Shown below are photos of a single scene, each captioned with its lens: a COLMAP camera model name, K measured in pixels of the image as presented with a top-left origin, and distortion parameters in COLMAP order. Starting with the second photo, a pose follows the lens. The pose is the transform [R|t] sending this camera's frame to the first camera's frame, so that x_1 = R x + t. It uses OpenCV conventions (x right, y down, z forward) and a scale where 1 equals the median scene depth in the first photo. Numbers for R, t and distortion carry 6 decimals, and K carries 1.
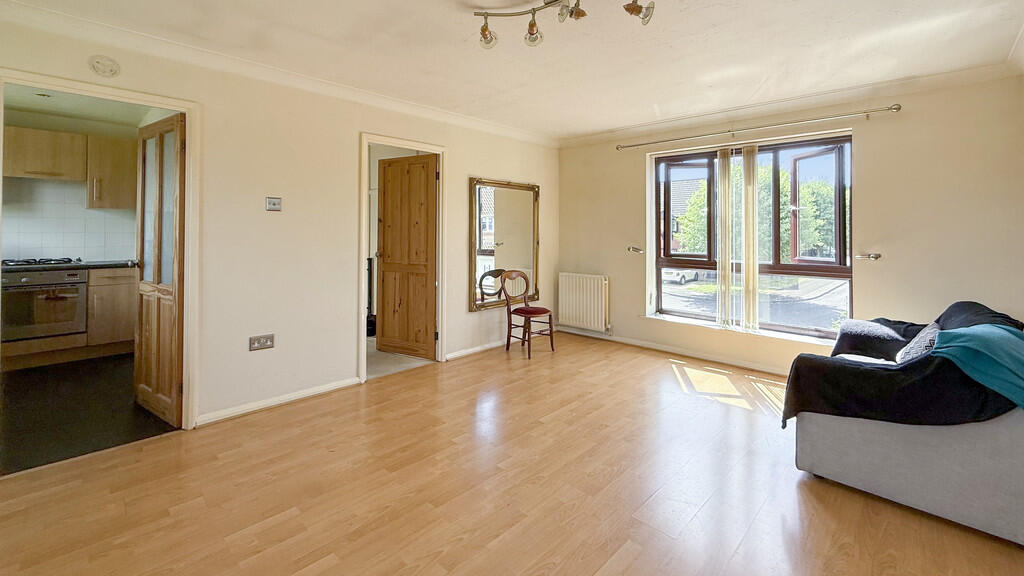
lens RADIAL K [[430.0, 0, 512.6], [0, 430.0, 229.2], [0, 0, 1]] dist [-0.003797, -0.000054]
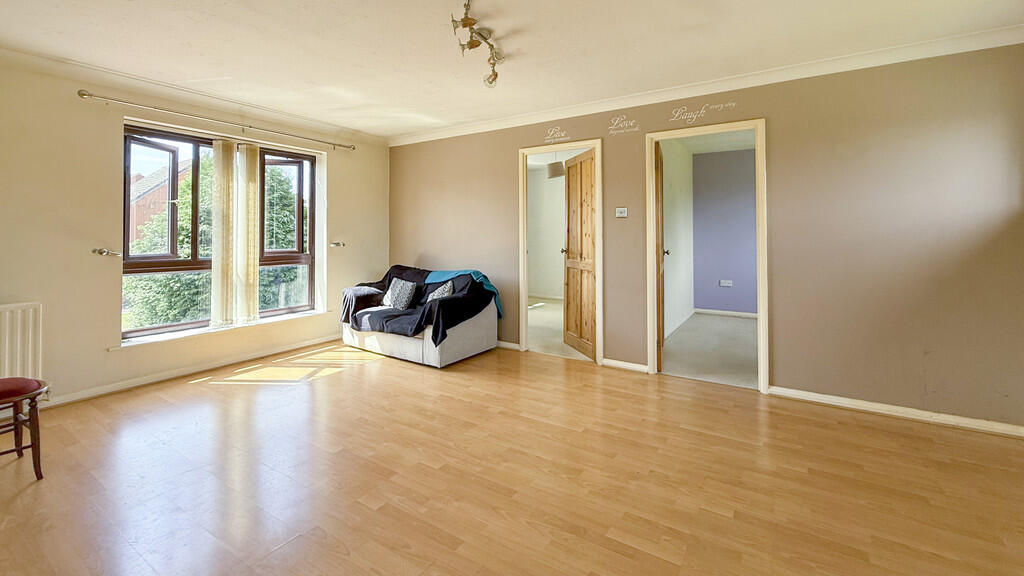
lens RADIAL K [[430.0, 0, 501.9], [0, 430.0, 223.6], [0, 0, 1]] dist [-0.003797, -0.000054]
pose [[-0.174905, 0.018293, 0.984415, -1.544149], [-0.003532, 0.999809, -0.019207, 0.041790], [-0.984579, -0.006837, -0.174807, 1.585085]]
